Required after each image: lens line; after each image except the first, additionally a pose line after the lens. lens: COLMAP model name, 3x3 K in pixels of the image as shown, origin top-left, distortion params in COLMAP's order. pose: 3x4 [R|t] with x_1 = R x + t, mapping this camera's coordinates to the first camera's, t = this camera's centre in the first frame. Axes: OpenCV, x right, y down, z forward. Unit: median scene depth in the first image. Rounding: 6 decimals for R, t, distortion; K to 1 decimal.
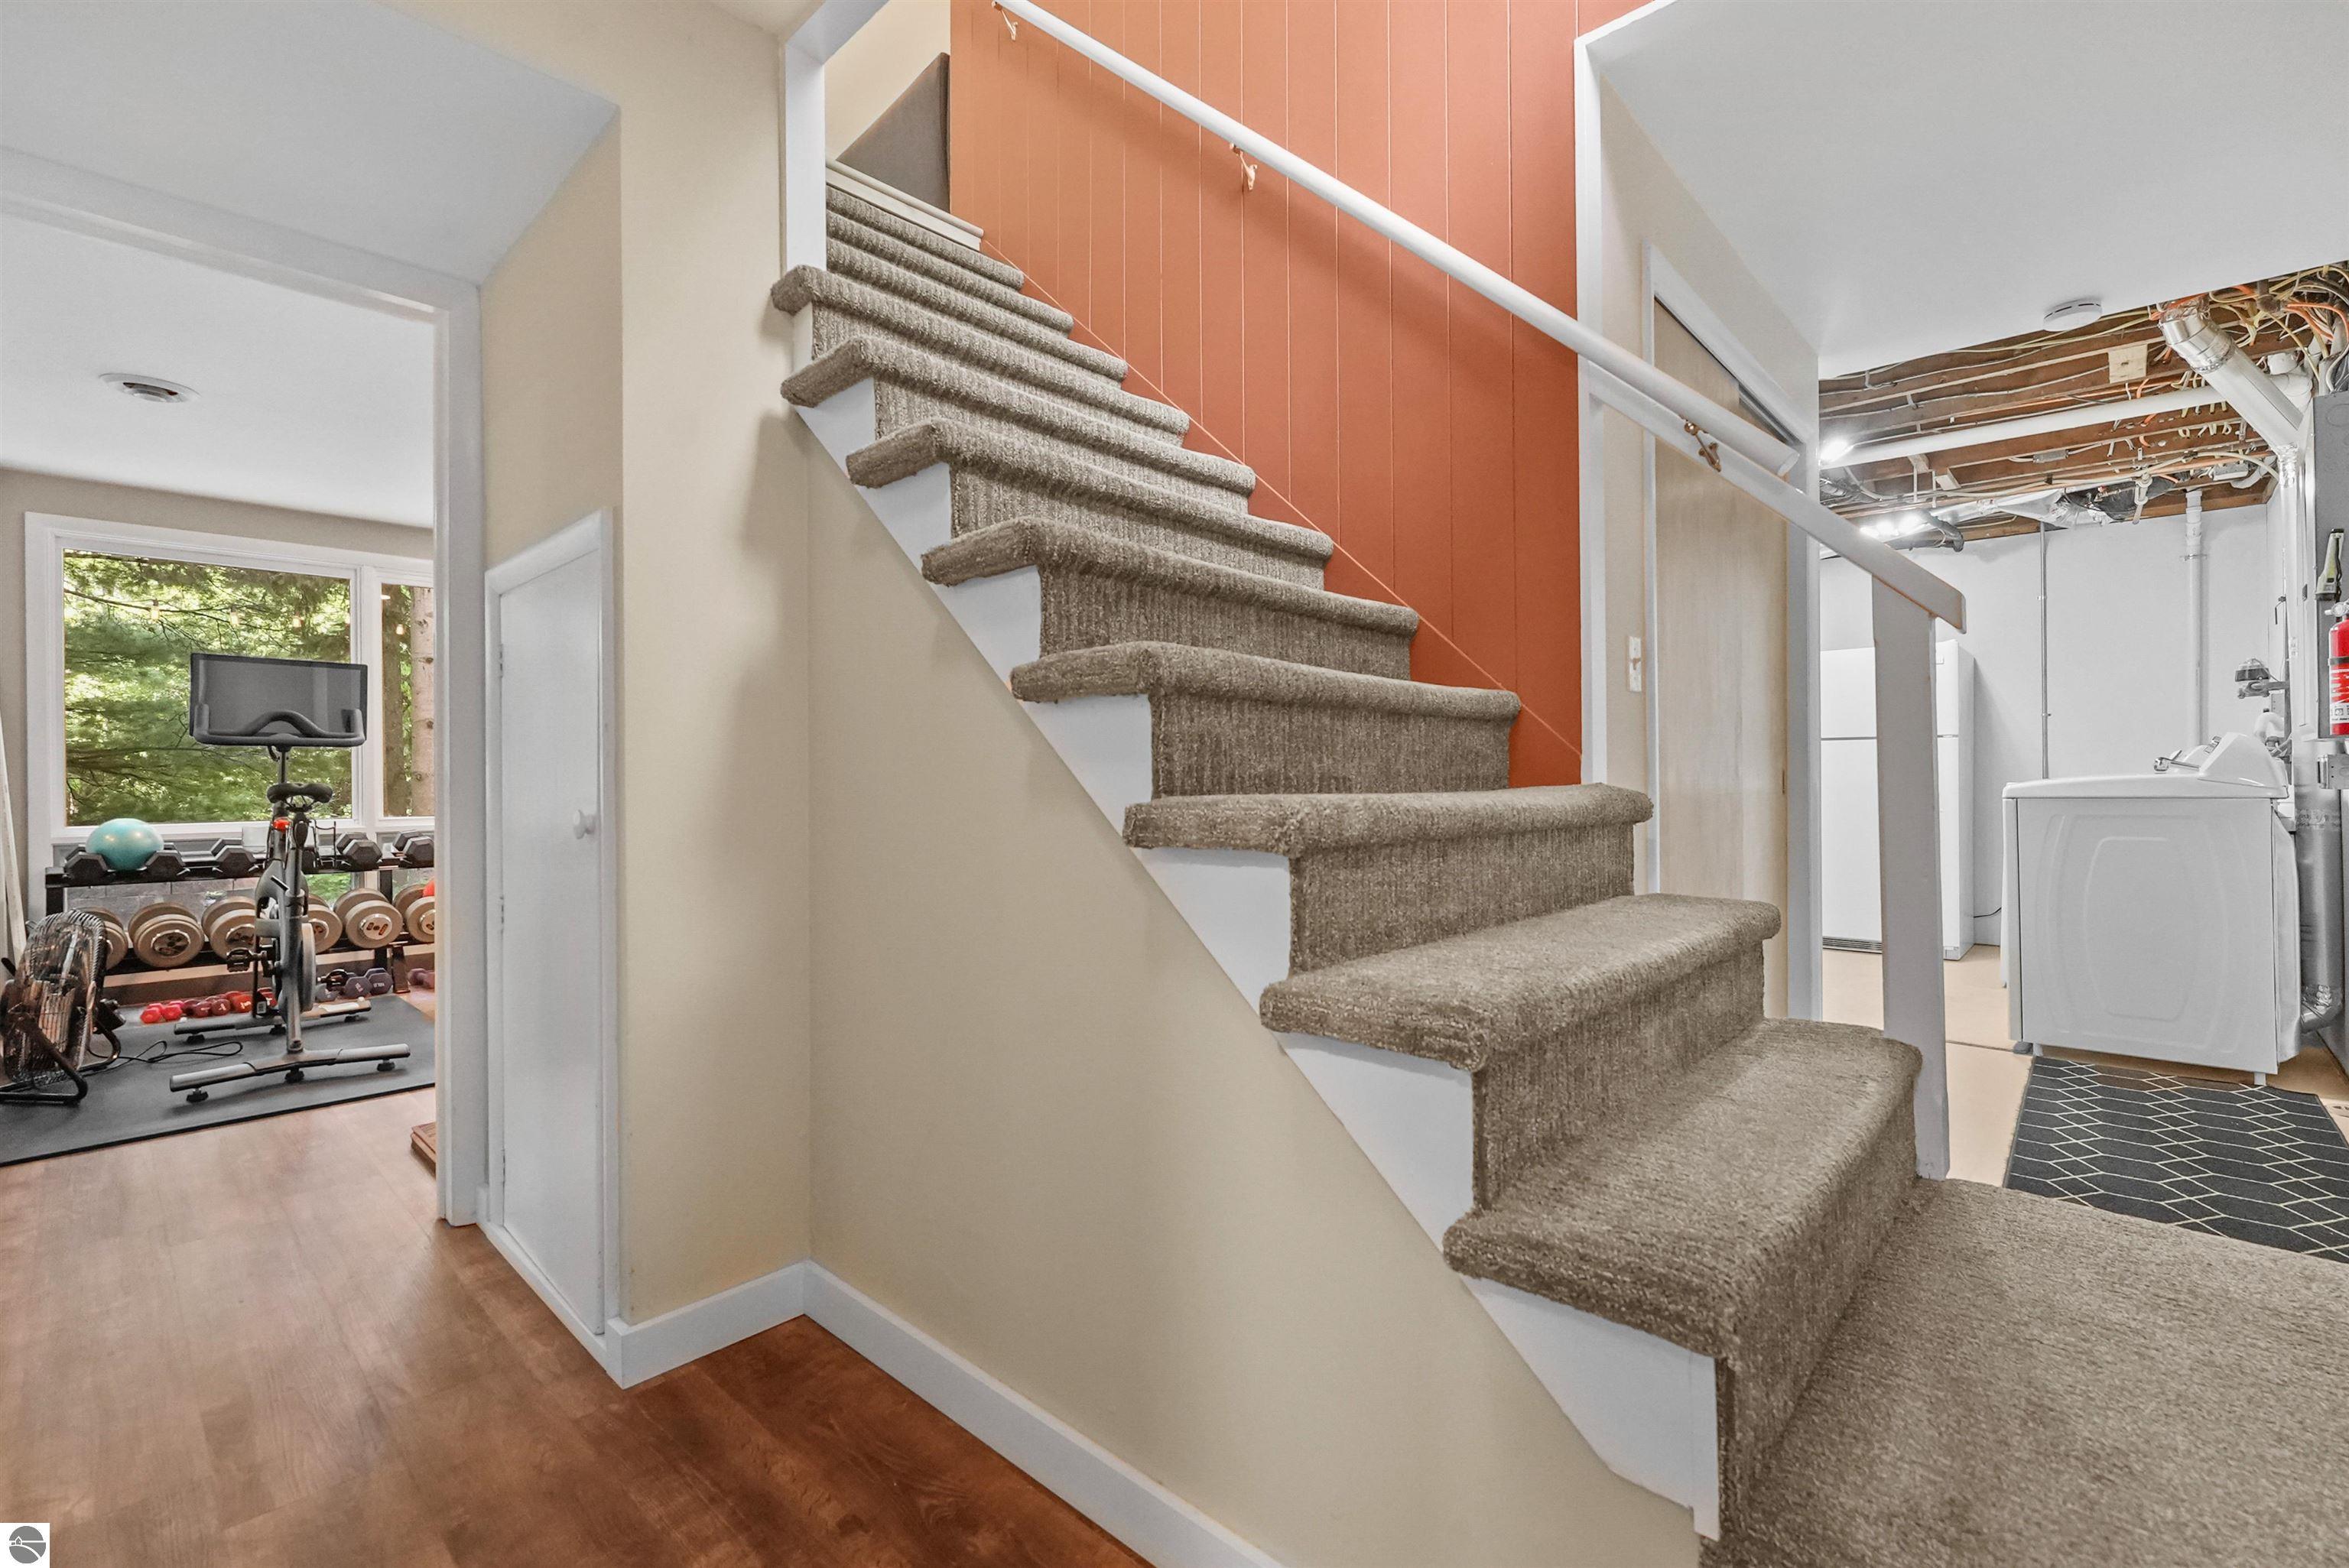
lens RADIAL K [[1001.7, 0, 1182.1], [0, 1001.7, 778.1], [0, 0, 1]] dist [0.002167, 0.000270]
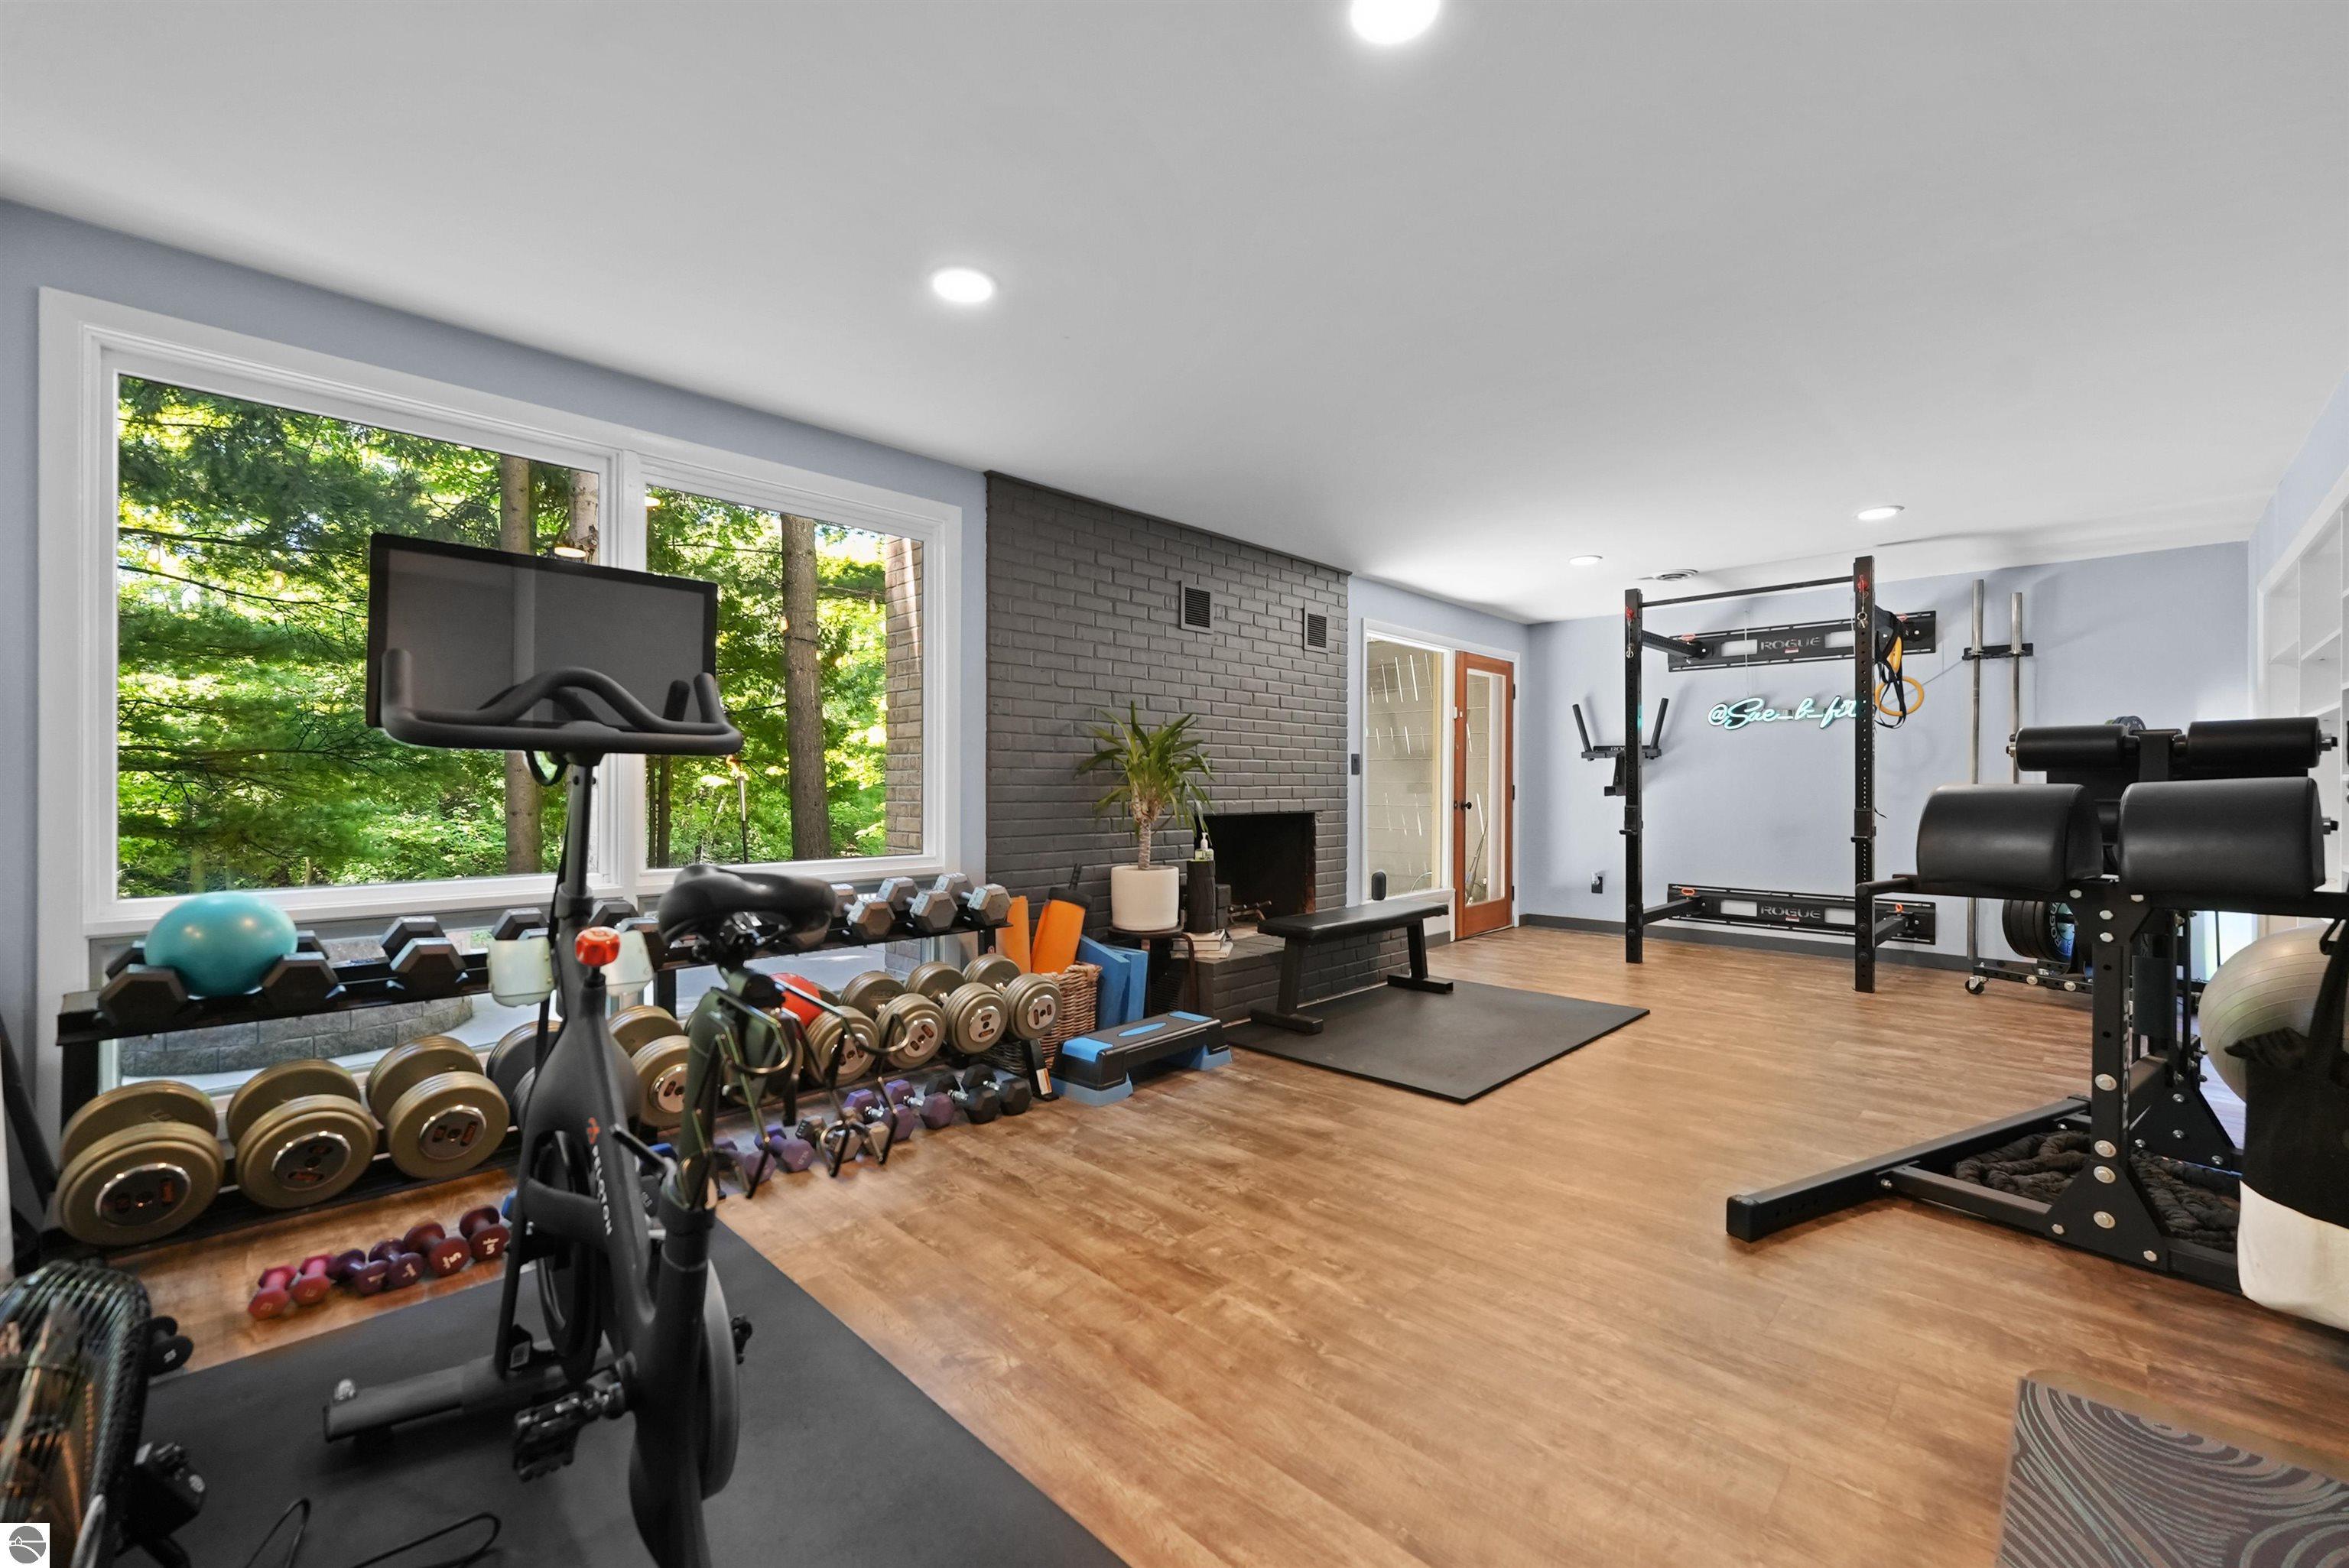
lens RADIAL K [[949.7, 0, 1198.8], [0, 949.7, 791.8], [0, 0, 1]] dist [0.000001, -0.000017]
pose [[0.999653, 0.011770, -0.023553, -0.524828], [-0.011690, 0.999925, 0.003552, -0.016446], [0.023593, -0.003276, 0.999716, 0.508562]]
